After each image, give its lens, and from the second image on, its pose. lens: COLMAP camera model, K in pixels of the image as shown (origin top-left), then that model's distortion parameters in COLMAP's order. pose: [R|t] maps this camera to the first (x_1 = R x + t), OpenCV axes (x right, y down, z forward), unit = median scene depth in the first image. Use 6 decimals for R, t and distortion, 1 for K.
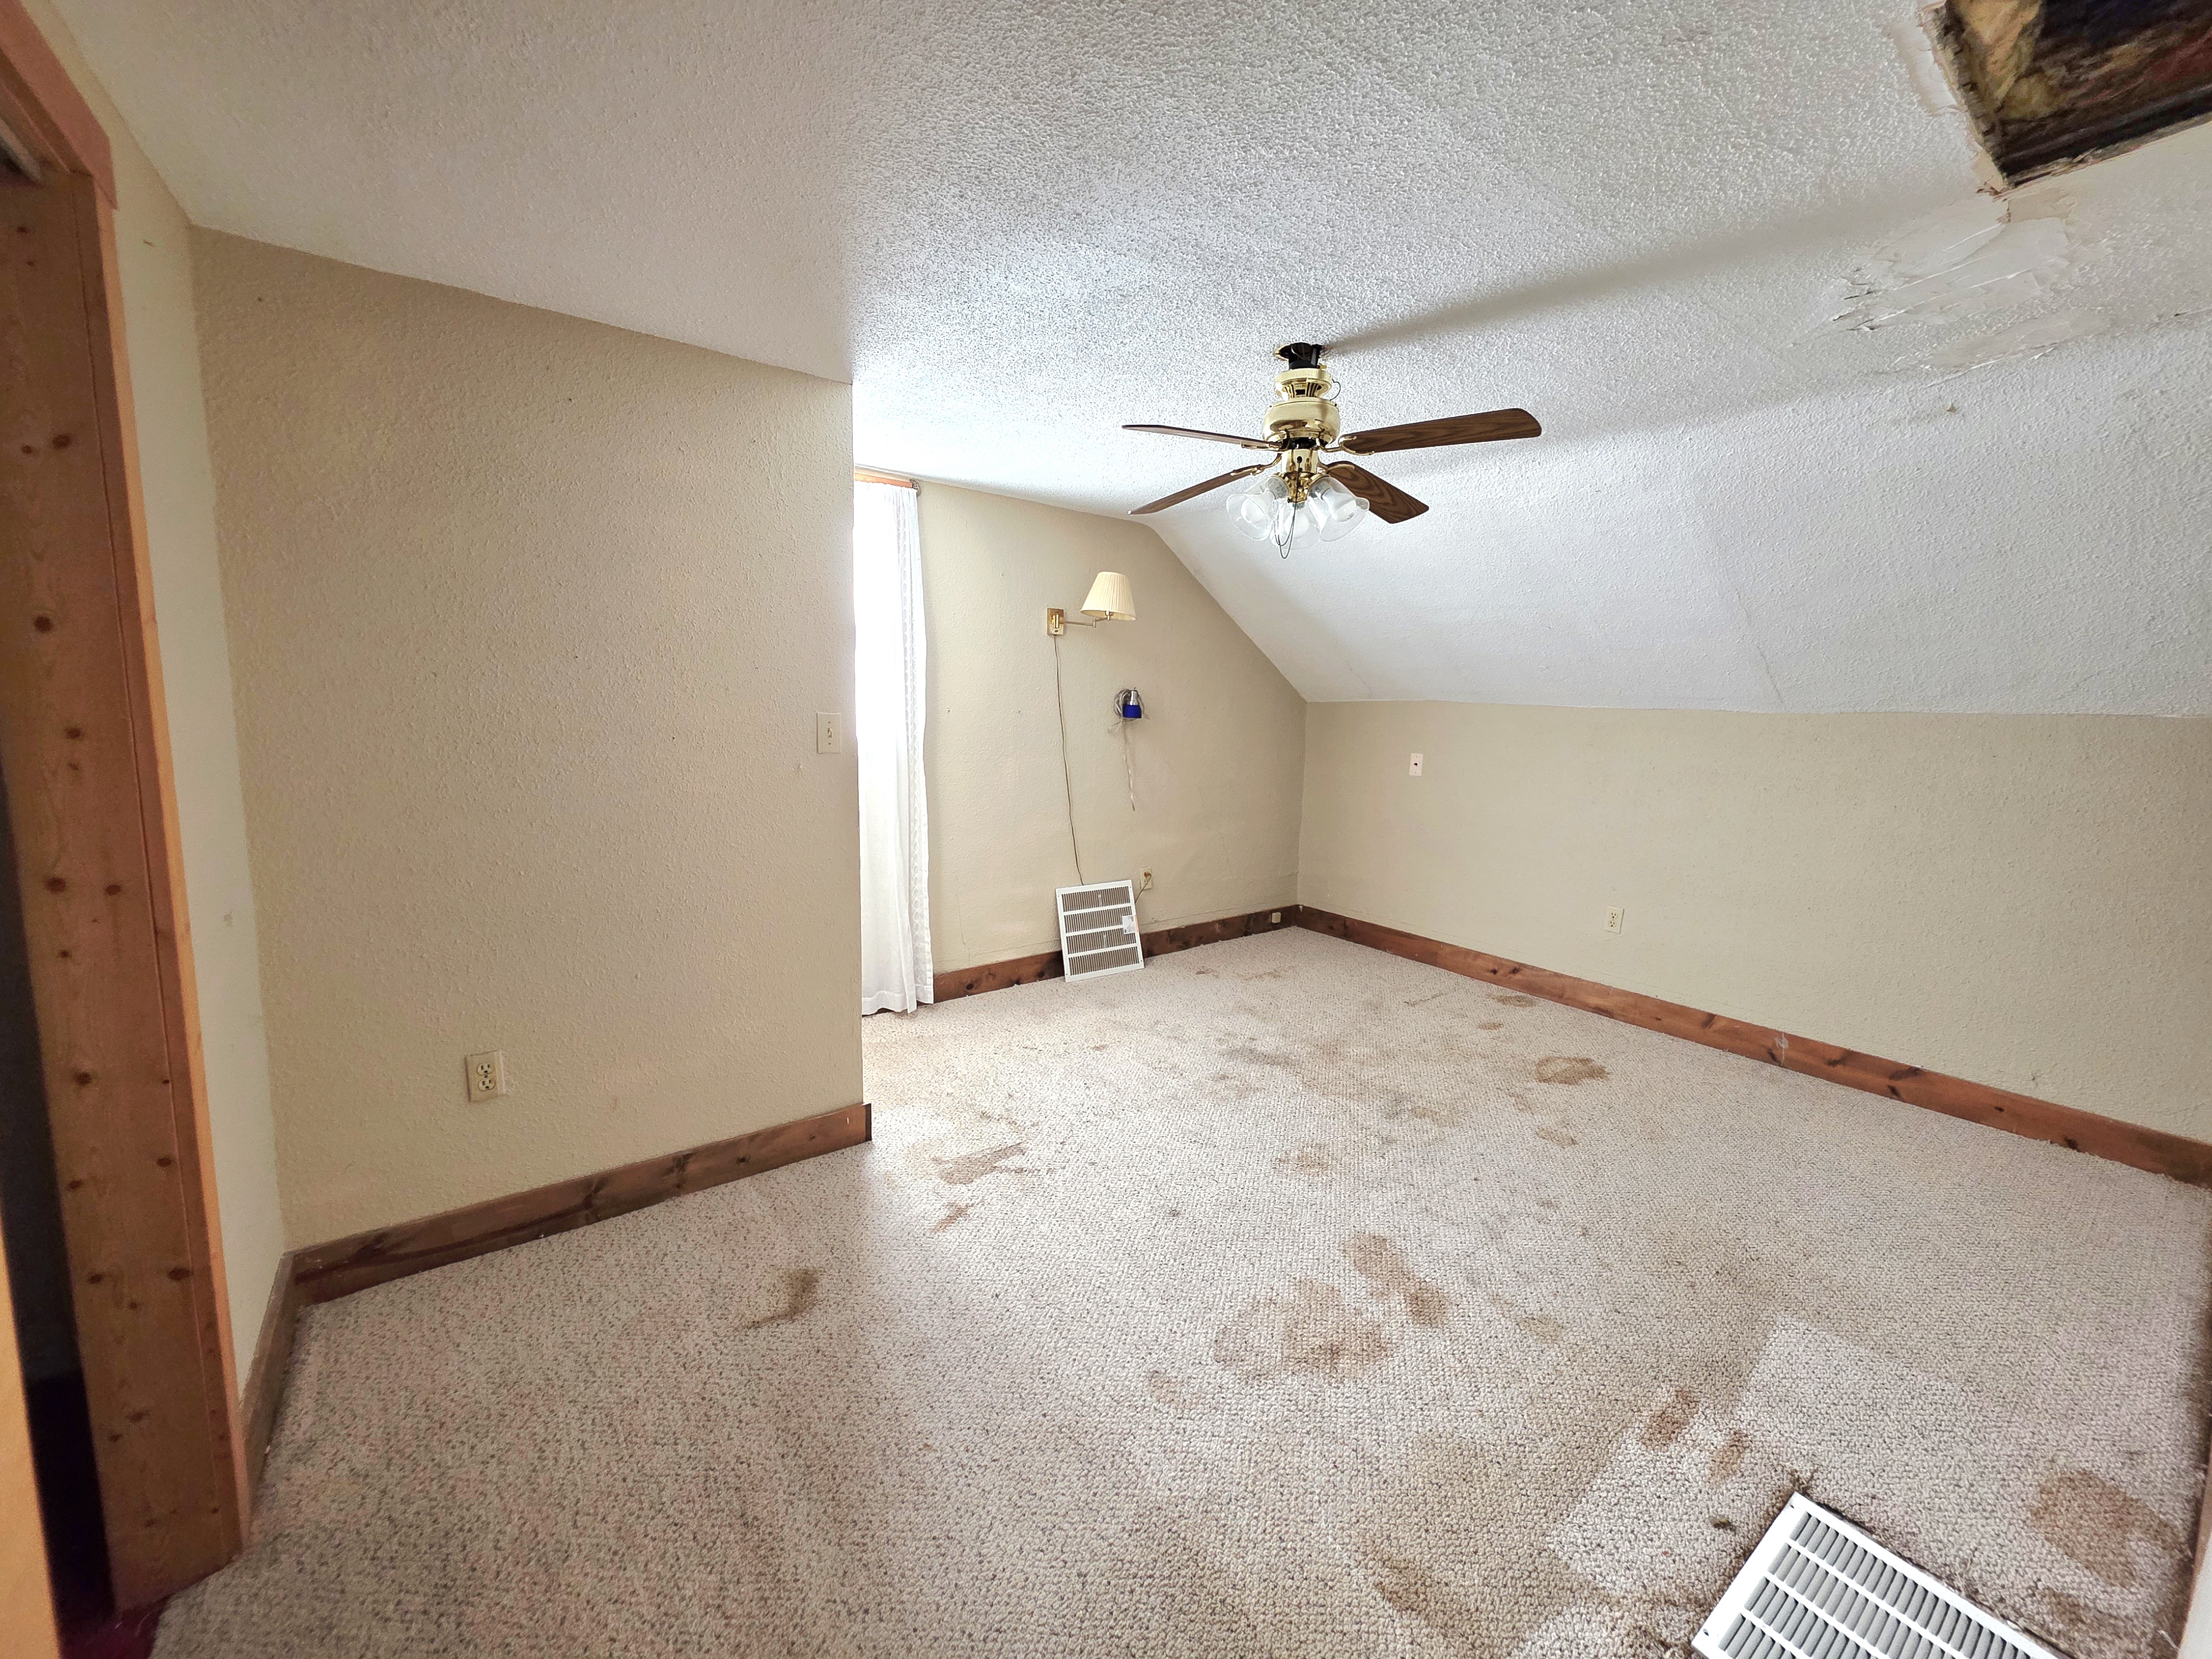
lens RADIAL K [[887.1, 0, 1102.9], [0, 887.1, 819.4], [0, 0, 1]] dist [0.002471, -0.000208]
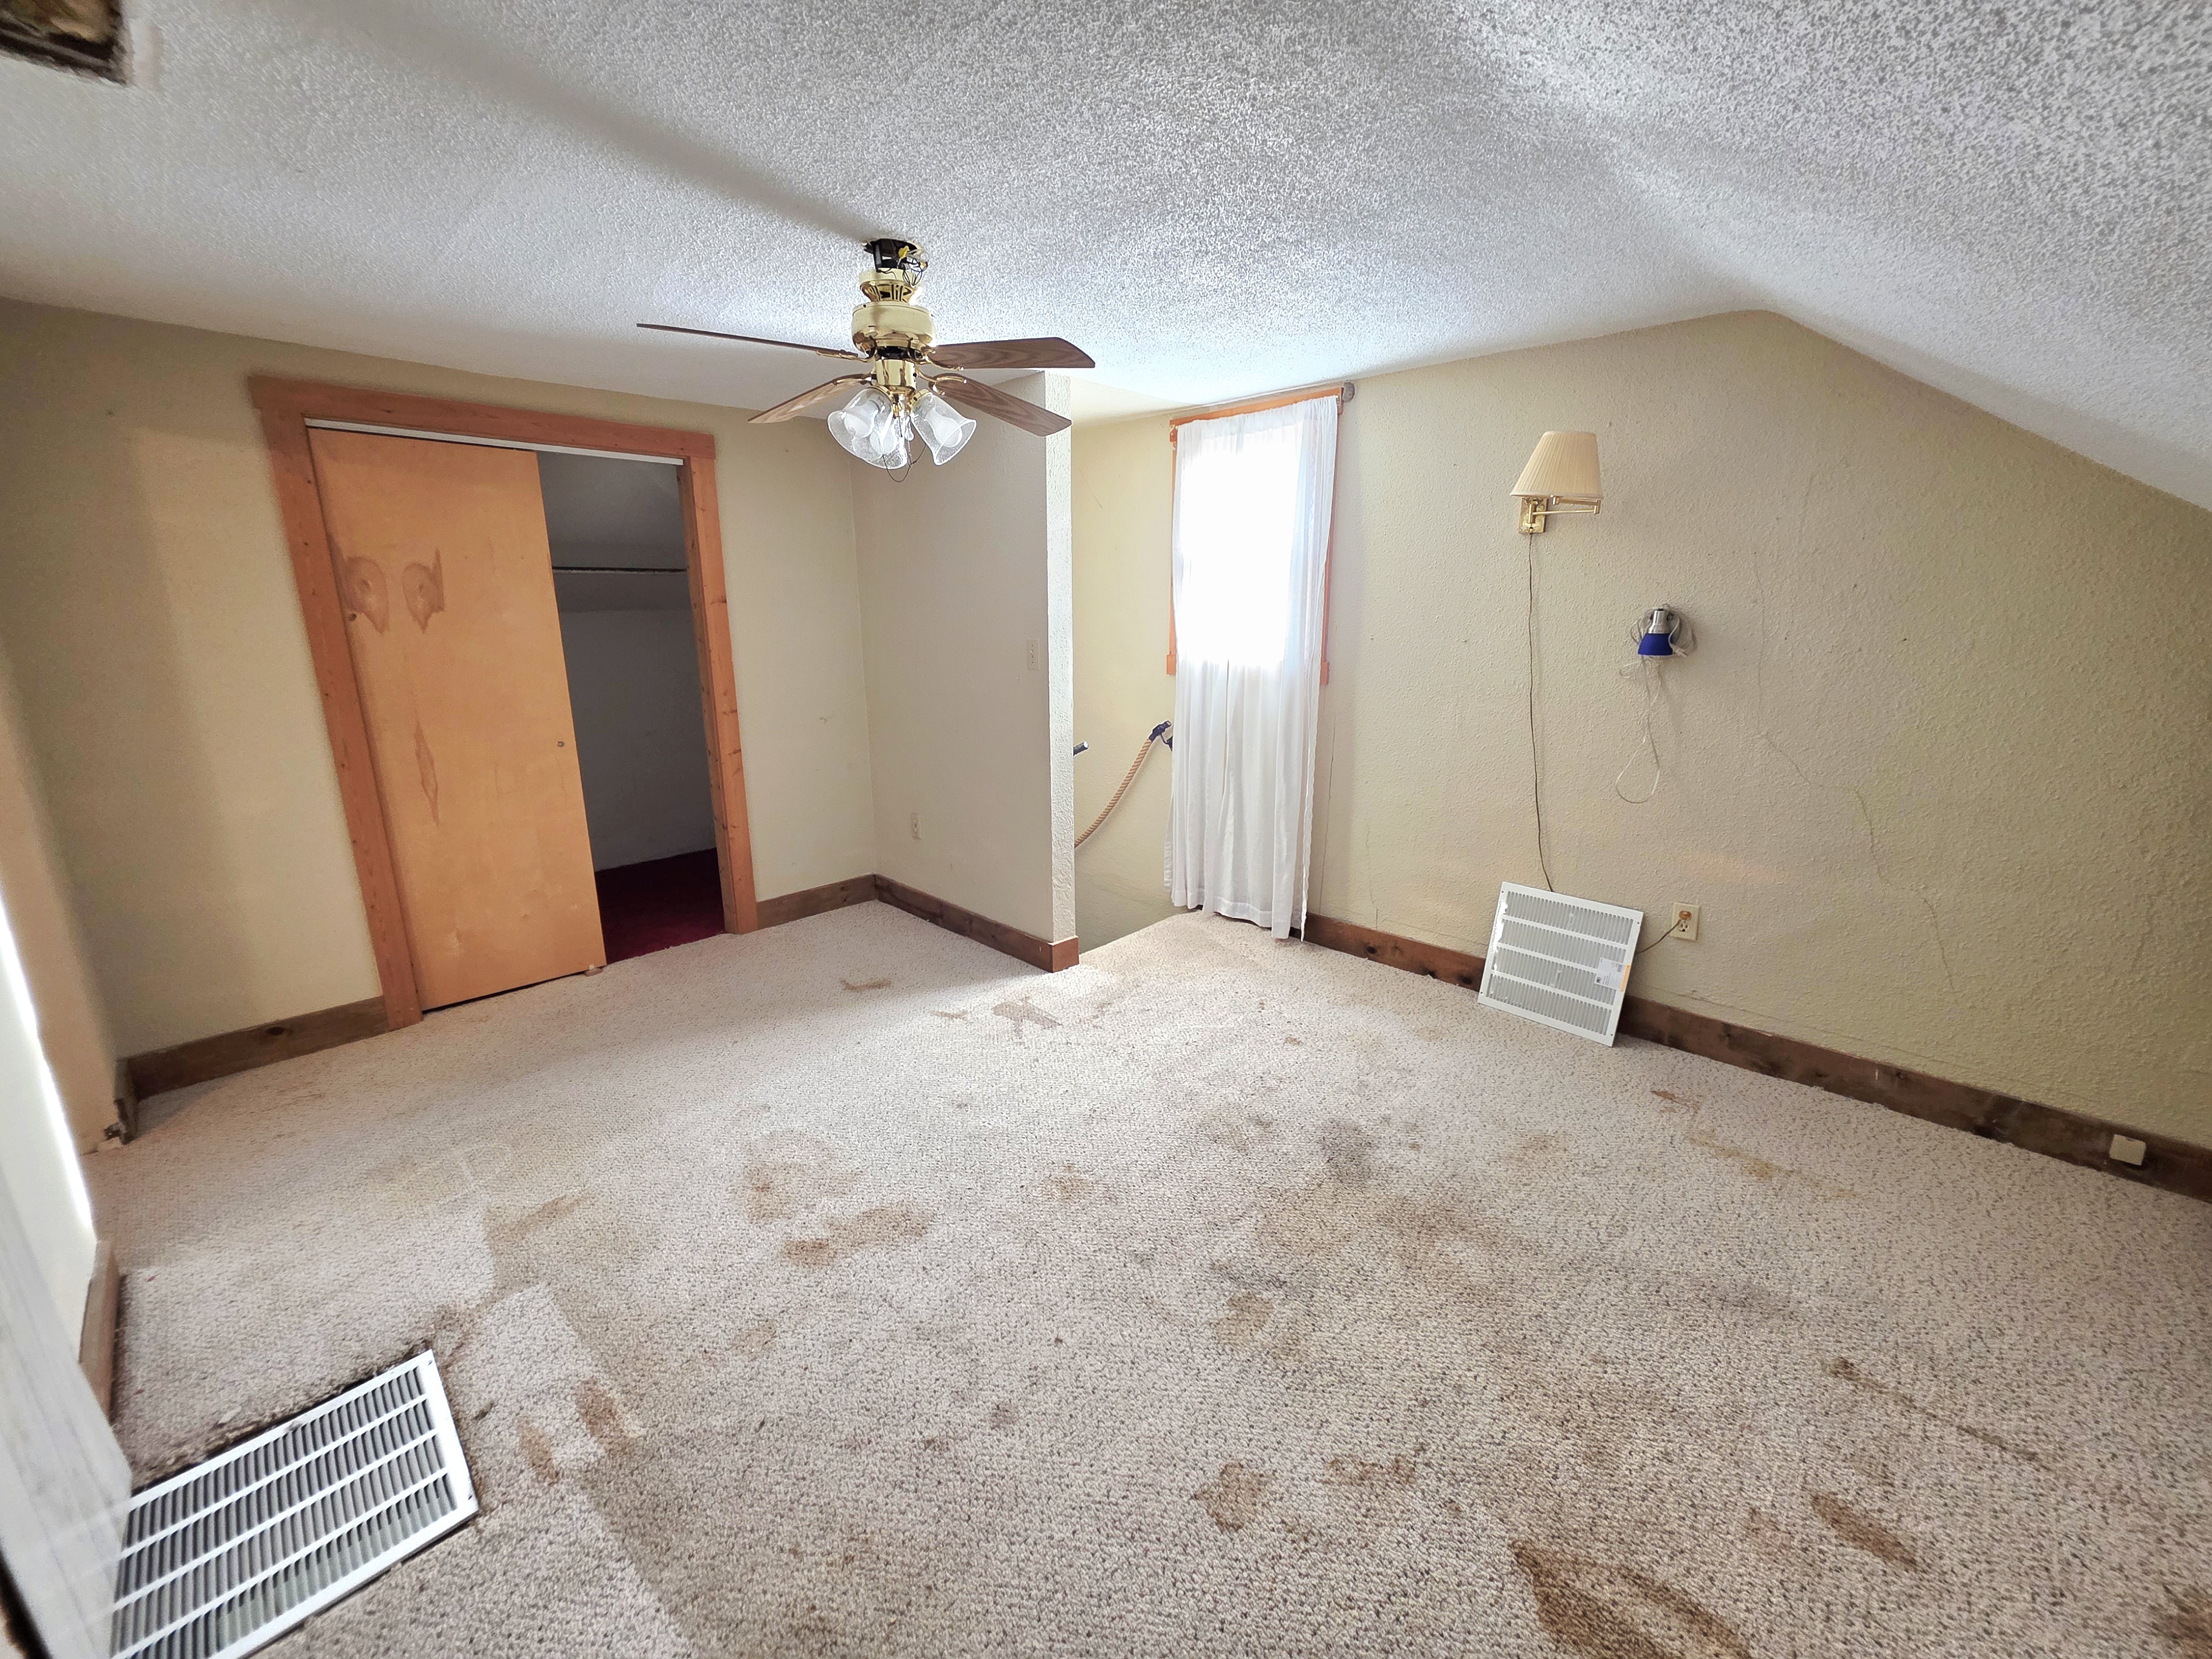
lens RADIAL K [[887.1, 0, 1102.9], [0, 887.1, 819.4], [0, 0, 1]] dist [0.002471, -0.000208]
pose [[0.142977, 0.213068, -0.966519, 0.770948], [-0.127399, 0.972390, 0.195516, -0.096061], [0.981492, 0.095179, 0.166174, 0.677300]]
